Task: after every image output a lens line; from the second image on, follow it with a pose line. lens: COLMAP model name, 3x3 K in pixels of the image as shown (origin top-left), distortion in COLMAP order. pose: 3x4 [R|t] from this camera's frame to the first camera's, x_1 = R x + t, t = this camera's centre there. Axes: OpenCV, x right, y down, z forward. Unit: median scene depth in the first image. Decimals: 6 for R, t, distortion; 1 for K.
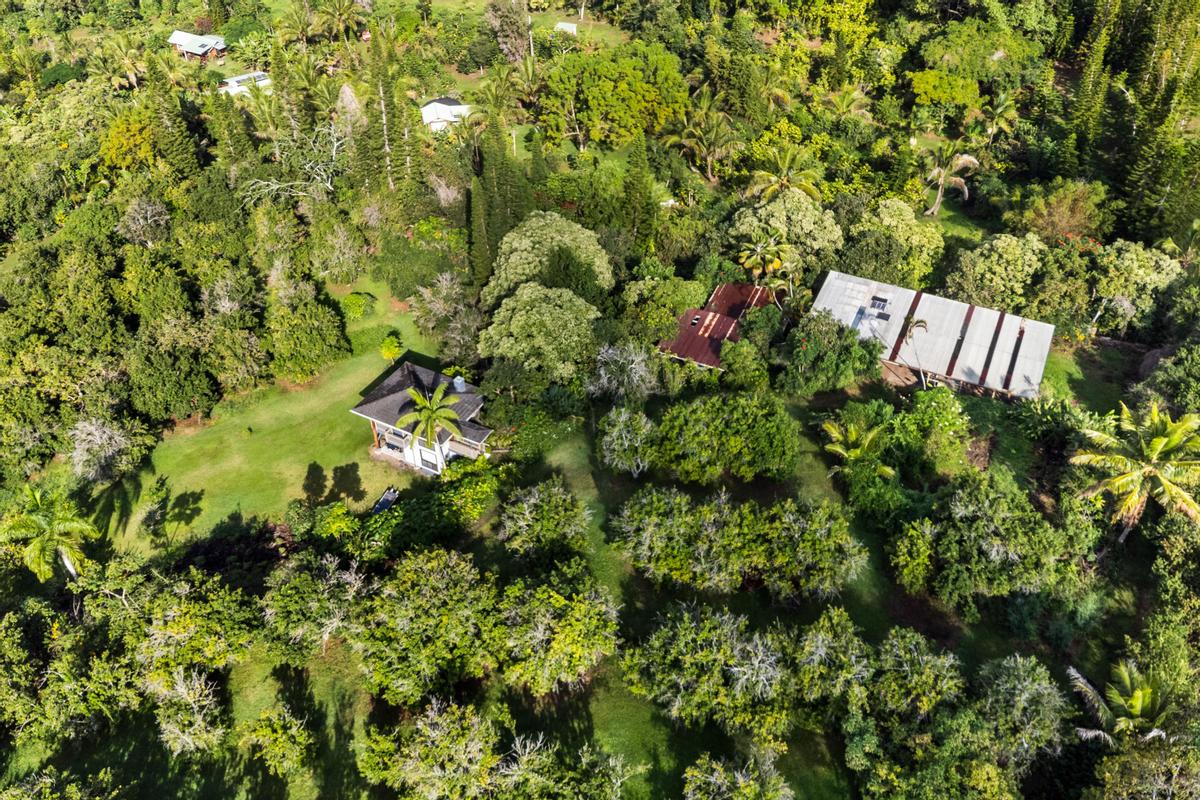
lens RADIAL K [[812.8, 0, 603.0], [0, 812.8, 401.1], [0, 0, 1]] dist [0.004486, -0.001614]
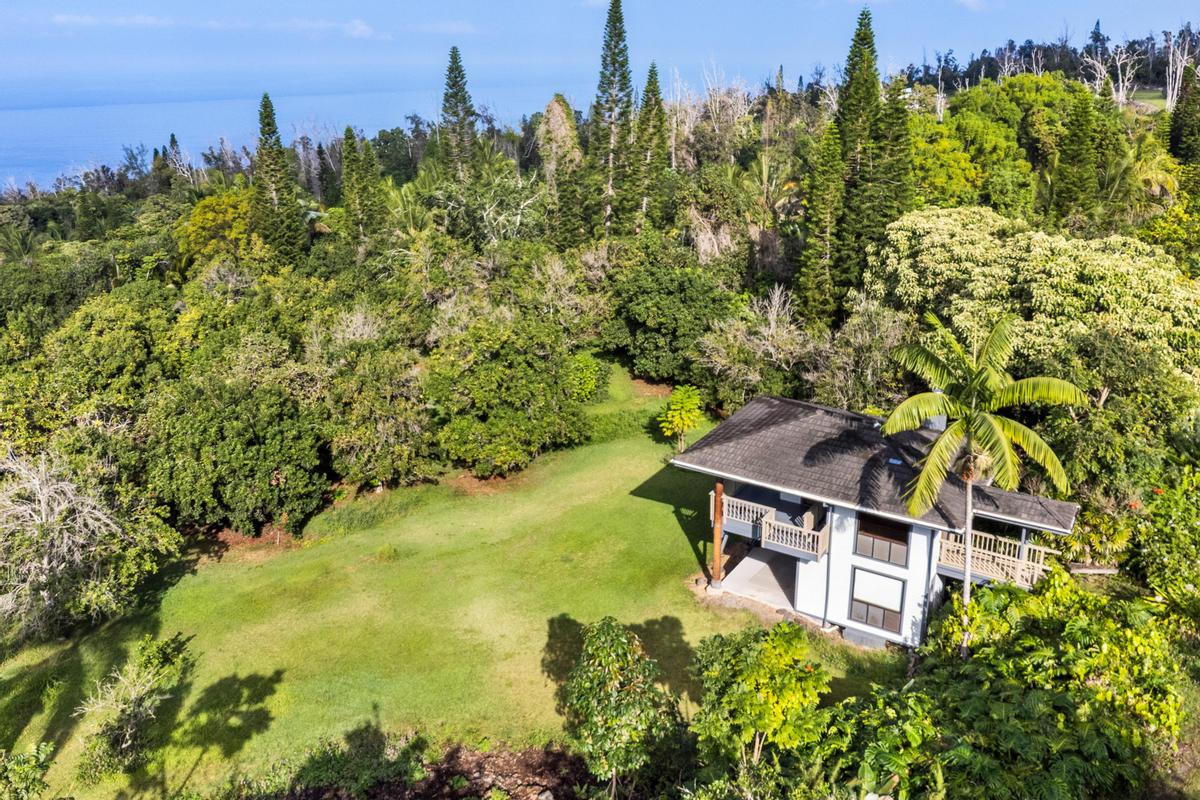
lens RADIAL K [[812.8, 0, 599.3], [0, 812.8, 396.1], [0, 0, 1]] dist [0.004486, -0.001614]
pose [[0.999195, 0.016052, -0.036763, -0.315942], [-0.028622, 0.927387, -0.373006, 0.123898], [0.028106, 0.373758, 0.927100, 0.576810]]
